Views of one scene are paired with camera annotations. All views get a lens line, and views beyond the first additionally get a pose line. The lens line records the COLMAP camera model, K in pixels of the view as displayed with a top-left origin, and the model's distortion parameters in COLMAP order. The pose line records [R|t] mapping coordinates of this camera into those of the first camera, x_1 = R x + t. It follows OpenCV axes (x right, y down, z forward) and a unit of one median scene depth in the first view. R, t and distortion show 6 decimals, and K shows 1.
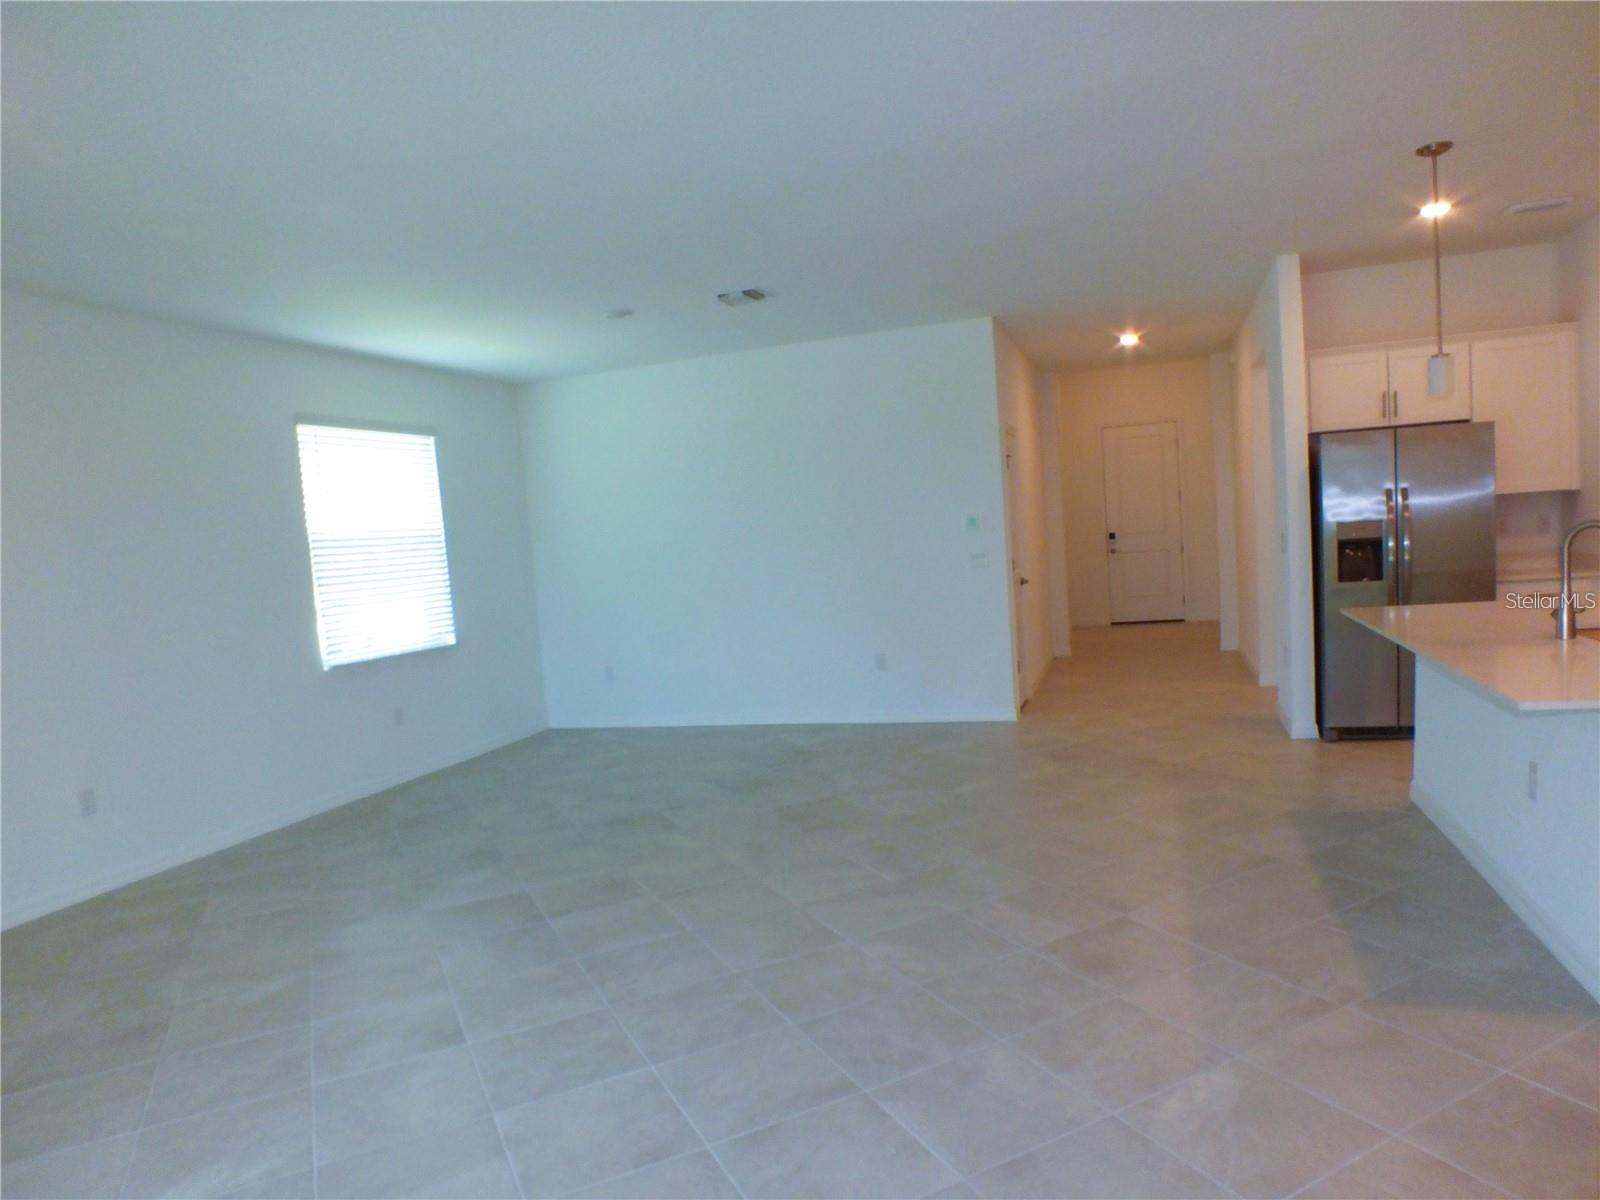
lens RADIAL K [[1045.6, 0, 802.0], [0, 1045.6, 638.4], [0, 0, 1]] dist [-0.086351, 0.043936]
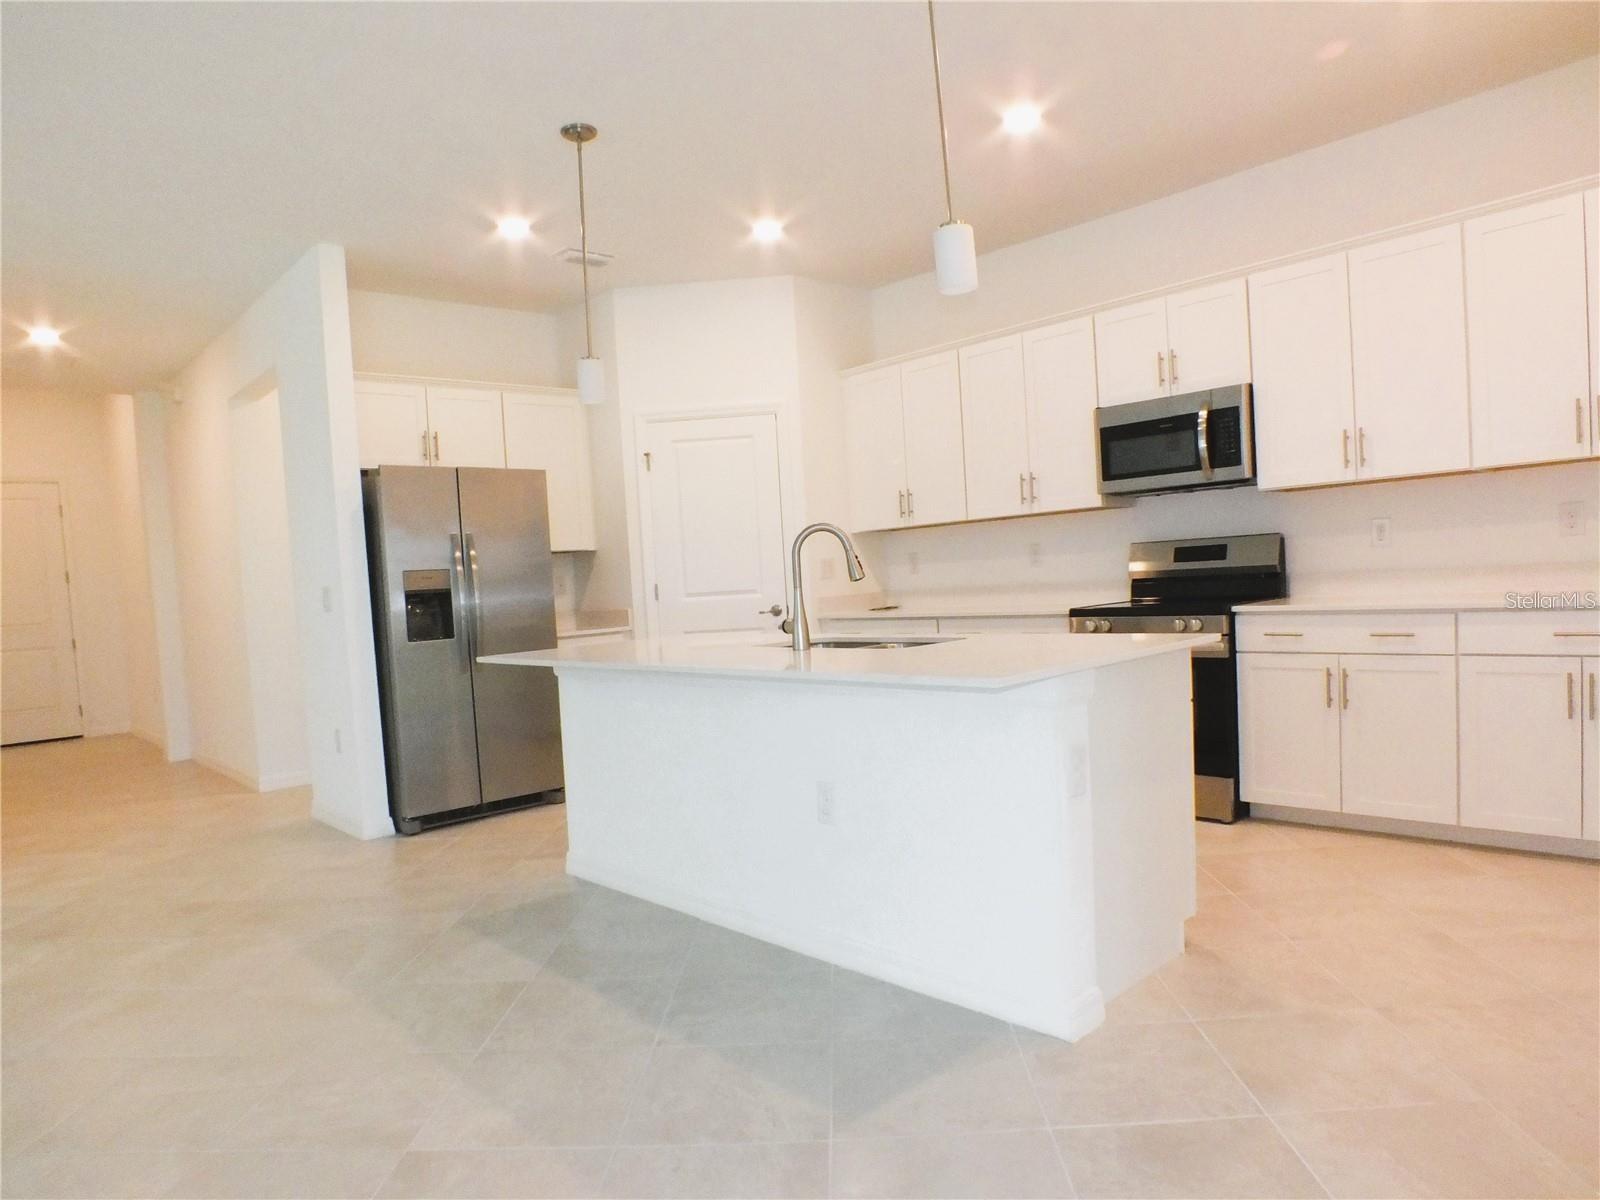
lens RADIAL K [[1045.6, 0, 802.0], [0, 1045.6, 638.4], [0, 0, 1]] dist [-0.086351, 0.043936]
pose [[0.497247, -0.013746, 0.867500, -0.050100], [0.114641, 0.992148, -0.049991, 0.021112], [-0.860001, 0.124309, 0.494919, 0.301082]]
